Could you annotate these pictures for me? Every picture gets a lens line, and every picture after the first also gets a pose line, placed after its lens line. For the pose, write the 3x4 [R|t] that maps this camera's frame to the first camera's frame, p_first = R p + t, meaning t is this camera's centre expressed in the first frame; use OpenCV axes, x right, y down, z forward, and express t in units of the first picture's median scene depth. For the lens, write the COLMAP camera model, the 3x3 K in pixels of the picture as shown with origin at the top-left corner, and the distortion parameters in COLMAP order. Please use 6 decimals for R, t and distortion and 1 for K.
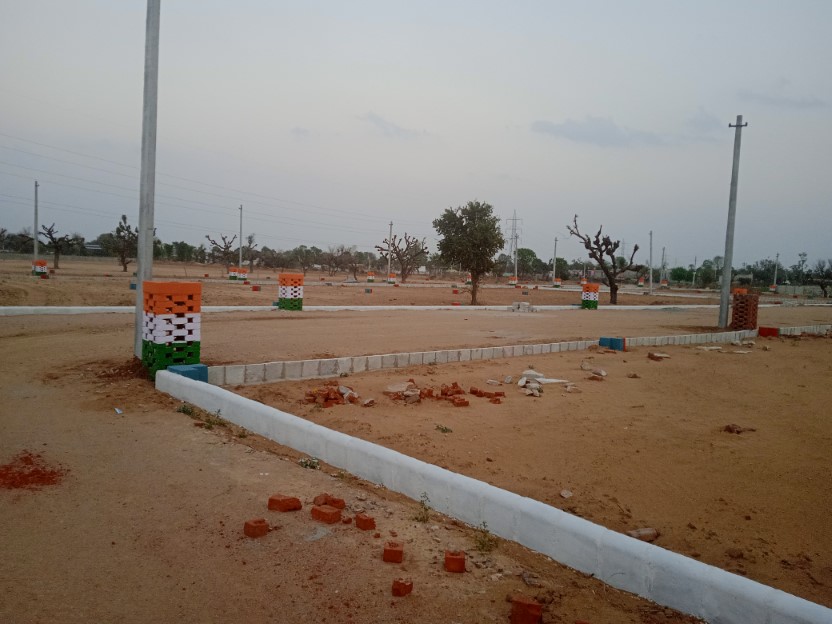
lens RADIAL K [[685.4, 0, 416.0], [0, 685.4, 312.0], [0, 0, 1]] dist [0.063648, -0.097036]
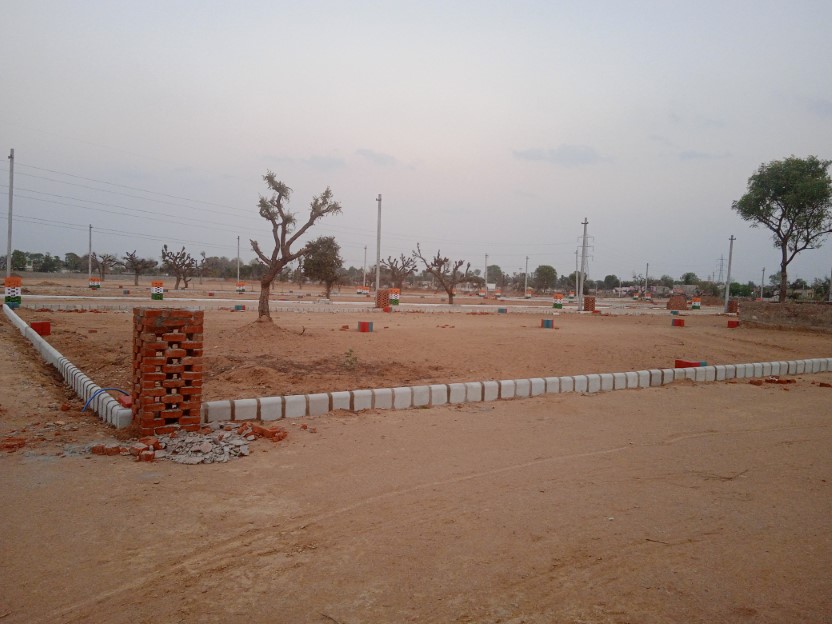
lens RADIAL K [[685.4, 0, 416.0], [0, 685.4, 312.0], [0, 0, 1]] dist [0.063648, -0.097036]
pose [[0.988314, -0.000482, -0.152430, 0.435239], [-0.003678, 0.999628, -0.027009, 0.042578], [0.152387, 0.027254, 0.987945, -0.415149]]
